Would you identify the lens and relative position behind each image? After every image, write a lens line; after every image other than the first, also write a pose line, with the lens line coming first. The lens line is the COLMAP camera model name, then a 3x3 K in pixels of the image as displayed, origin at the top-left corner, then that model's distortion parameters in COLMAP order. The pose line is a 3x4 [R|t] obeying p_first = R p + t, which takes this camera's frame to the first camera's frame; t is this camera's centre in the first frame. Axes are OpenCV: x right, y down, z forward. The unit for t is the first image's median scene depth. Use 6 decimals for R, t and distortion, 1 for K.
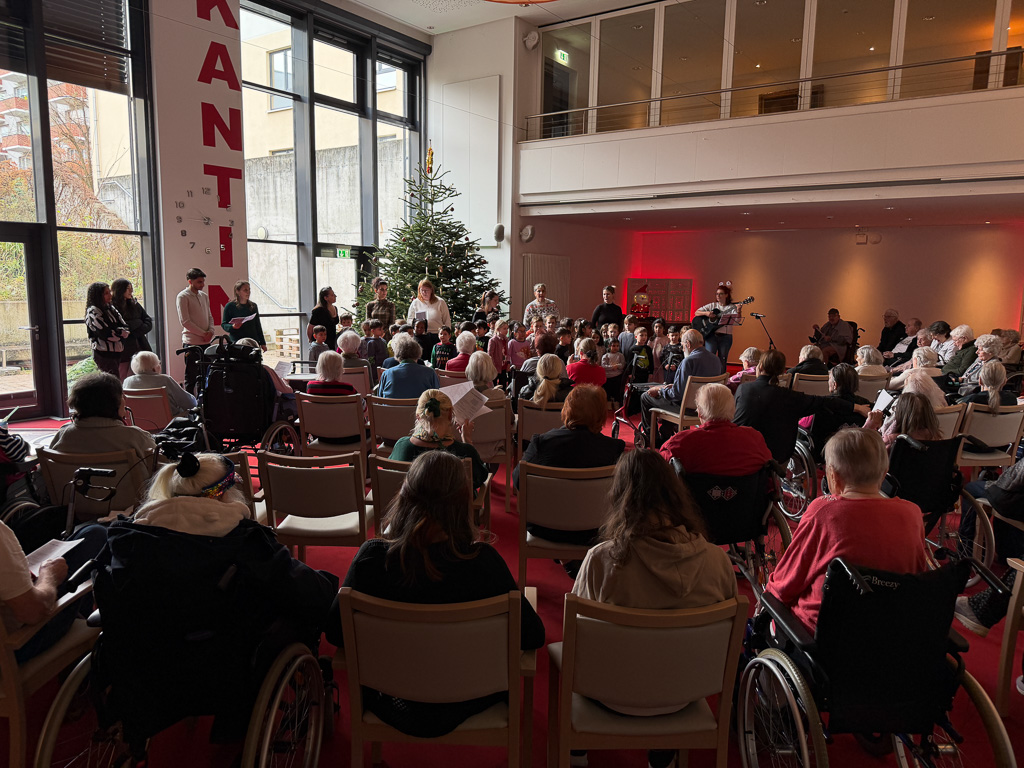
lens RADIAL K [[700.4, 0, 512.0], [0, 700.4, 384.0], [0, 0, 1]] dist [0.006854, -0.031665]
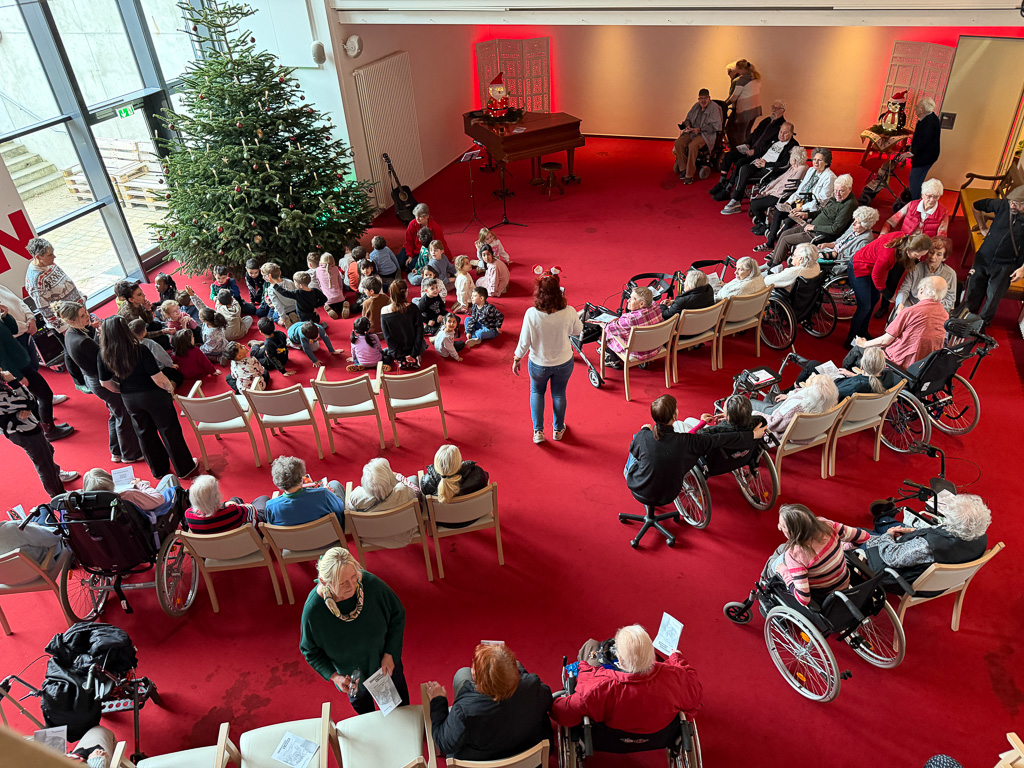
lens RADIAL K [[700.4, 0, 512.0], [0, 700.4, 384.0], [0, 0, 1]] dist [0.006854, -0.031665]
pose [[0.970350, -0.192492, 0.146176, 0.006564], [0.104247, 0.878934, 0.465411, -0.233389], [-0.218067, -0.436373, 0.872940, 0.089321]]
